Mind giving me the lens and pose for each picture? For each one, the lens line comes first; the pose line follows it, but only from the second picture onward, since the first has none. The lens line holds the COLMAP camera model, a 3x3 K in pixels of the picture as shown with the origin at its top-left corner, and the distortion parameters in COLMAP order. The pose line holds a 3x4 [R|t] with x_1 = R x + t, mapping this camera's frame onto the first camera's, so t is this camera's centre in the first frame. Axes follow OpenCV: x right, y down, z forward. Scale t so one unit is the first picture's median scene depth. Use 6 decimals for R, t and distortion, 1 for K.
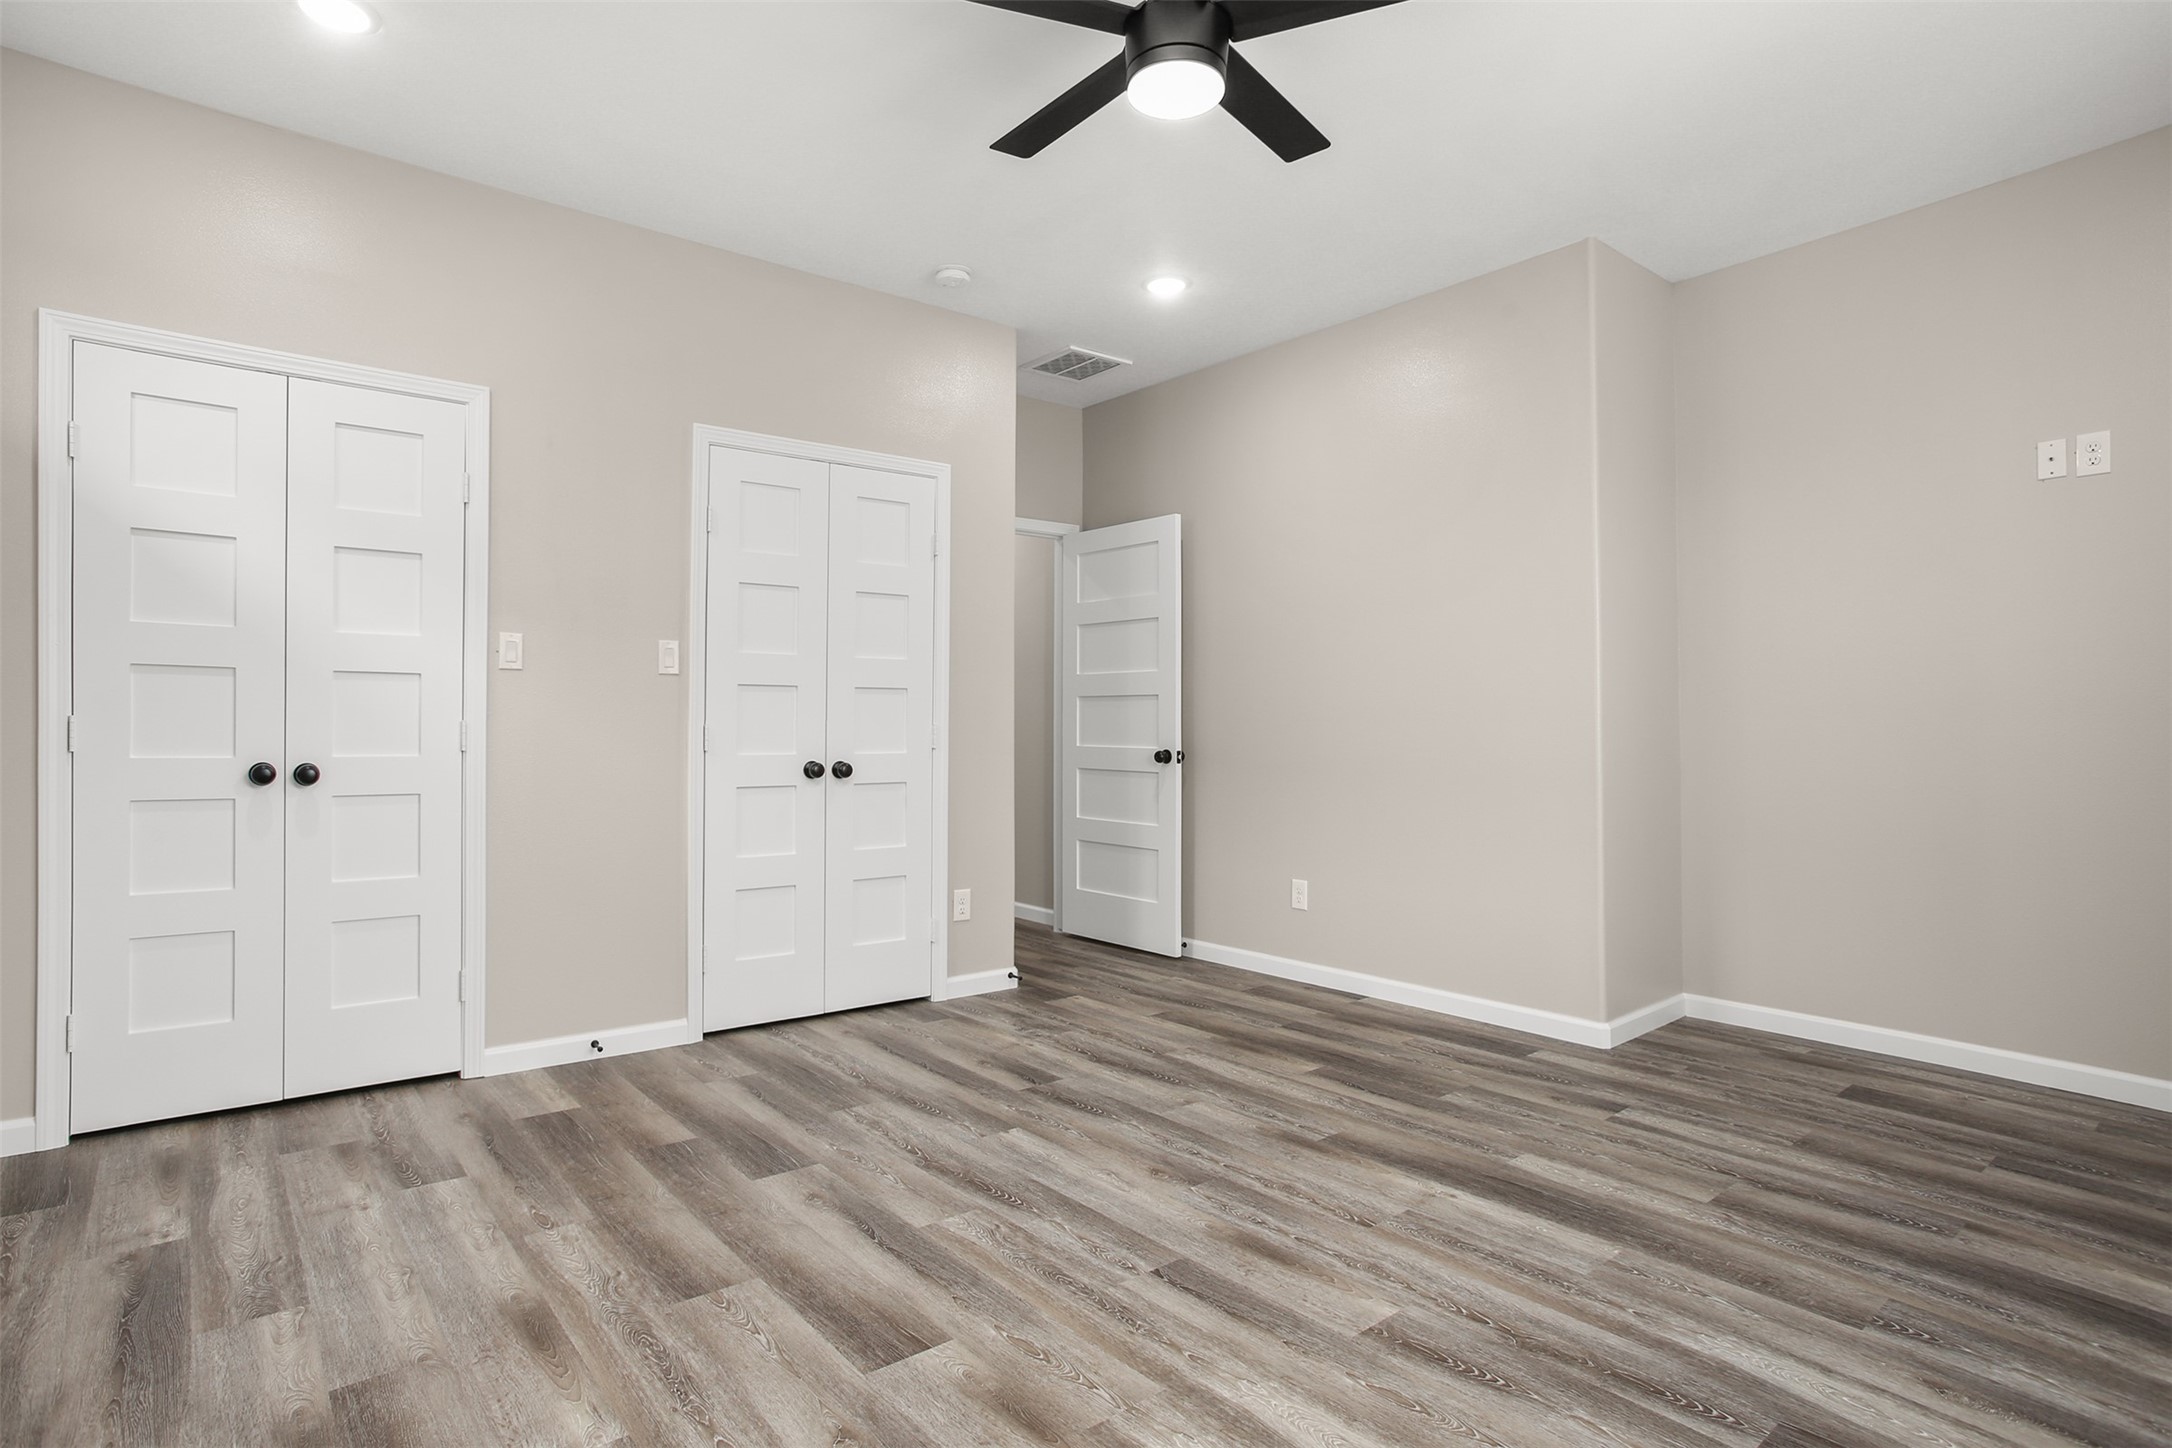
lens RADIAL K [[1112.2, 0, 1090.6], [0, 1112.2, 707.4], [0, 0, 1]] dist [0.004826, -0.000513]
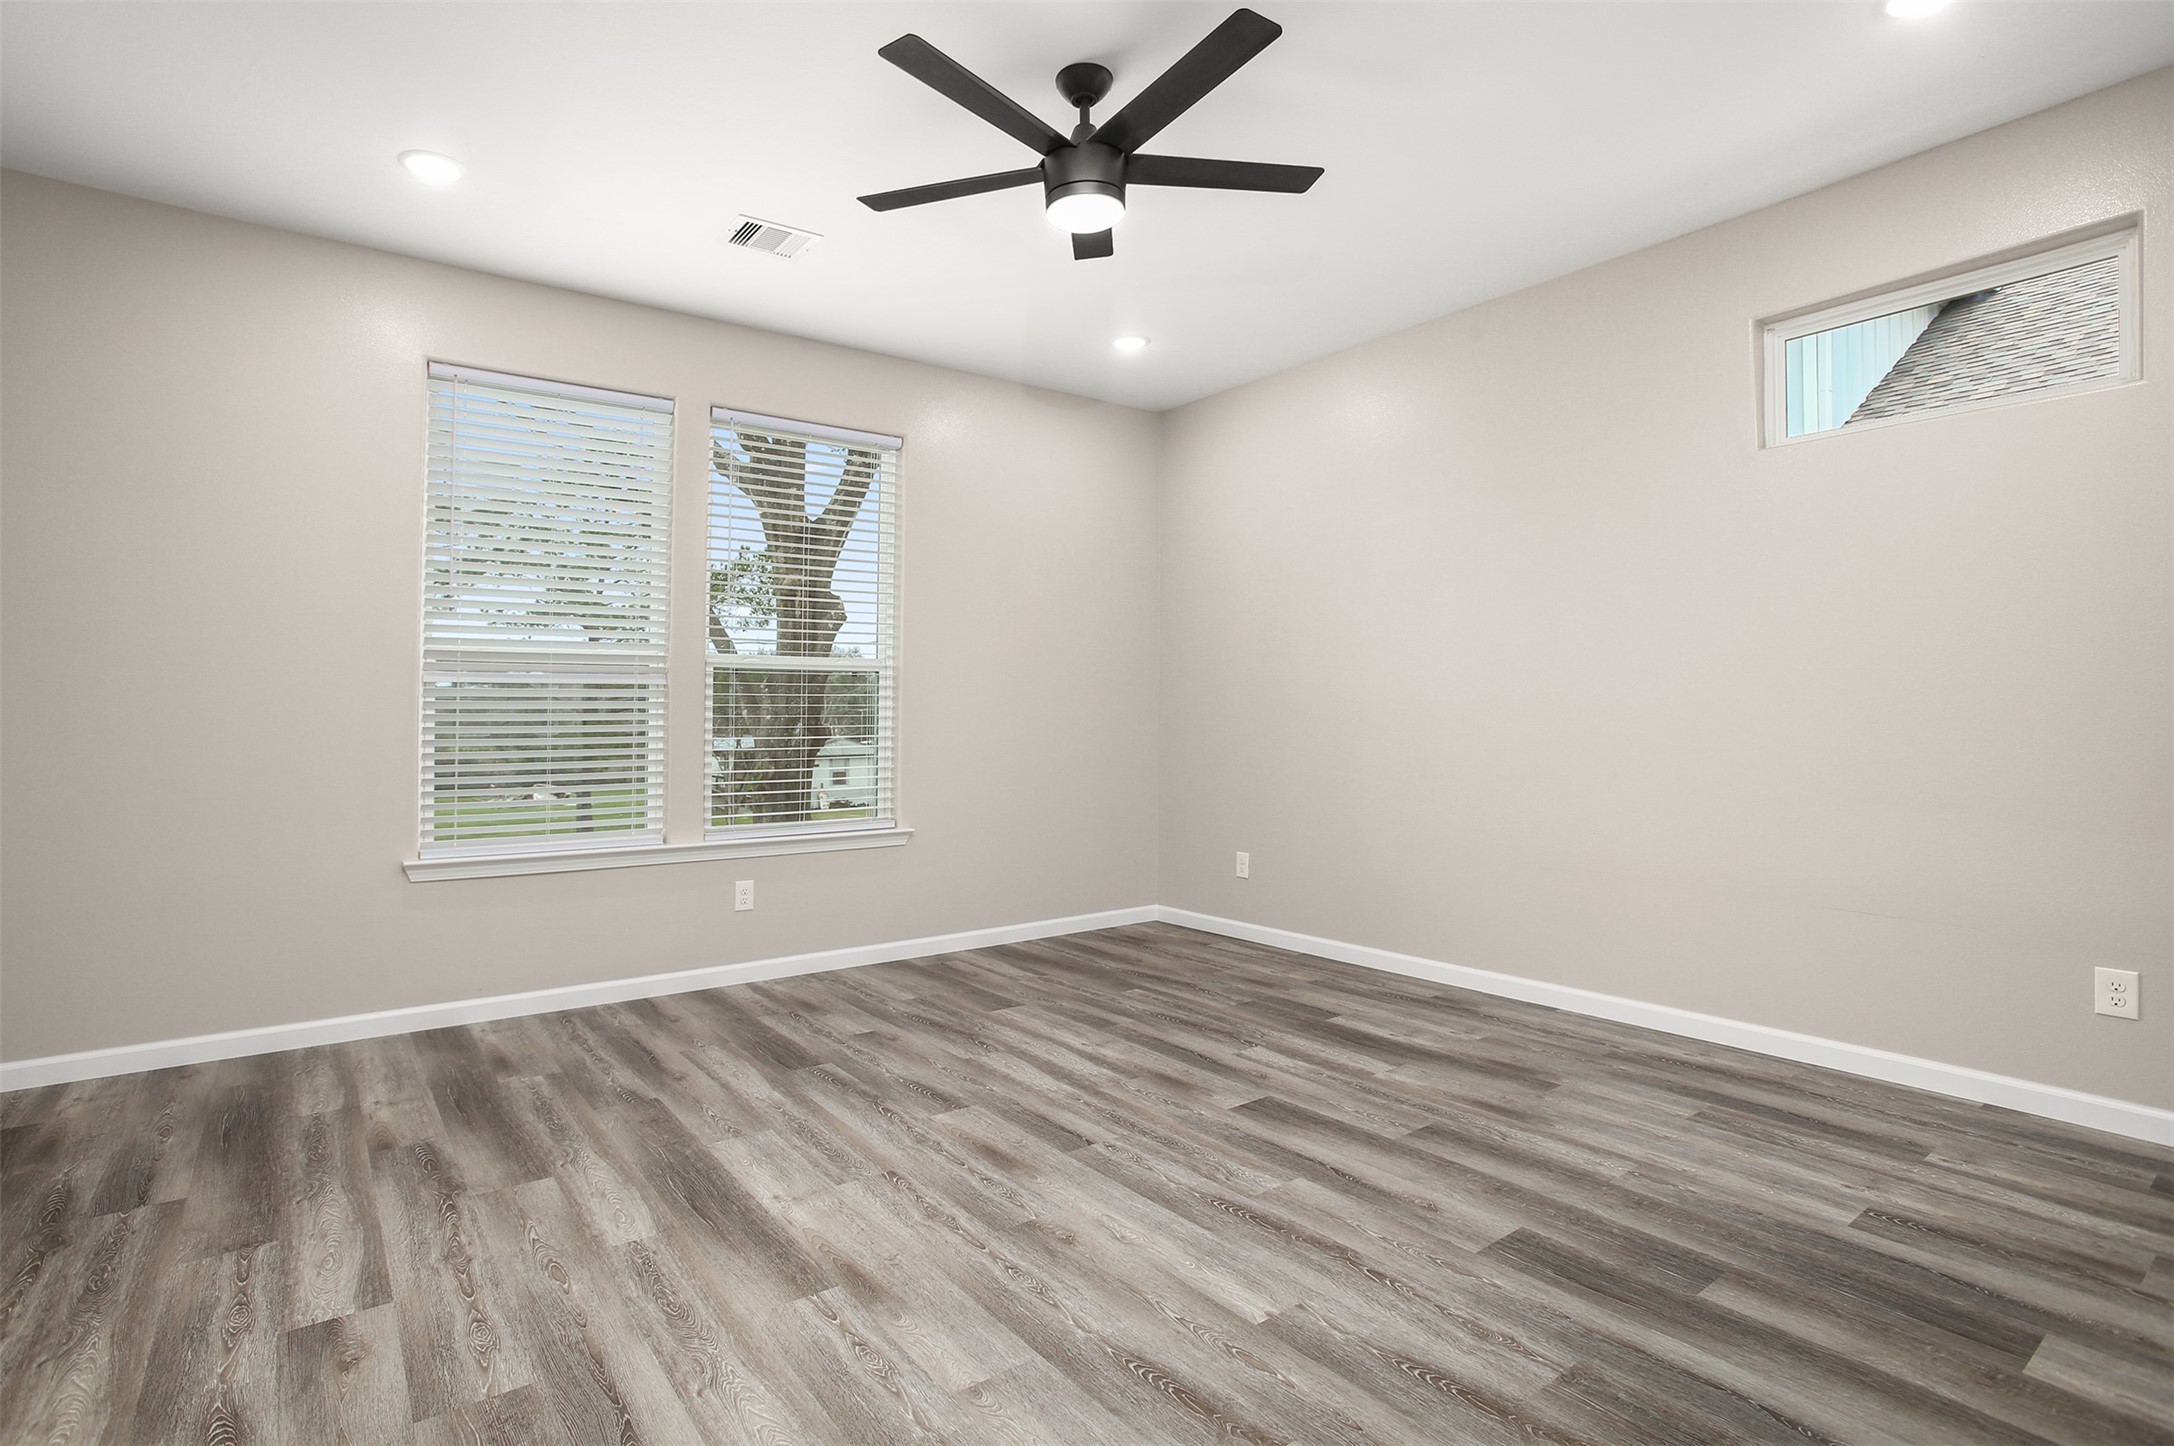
lens RADIAL K [[1051.8, 0, 1082.2], [0, 1051.8, 722.5], [0, 0, 1]] dist [-0.000934, -0.000853]
pose [[-0.999099, 0.001722, 0.042414, 0.014651], [0.001169, 0.999914, -0.013058, 0.032667], [-0.042433, -0.012996, -0.999015, 2.056707]]
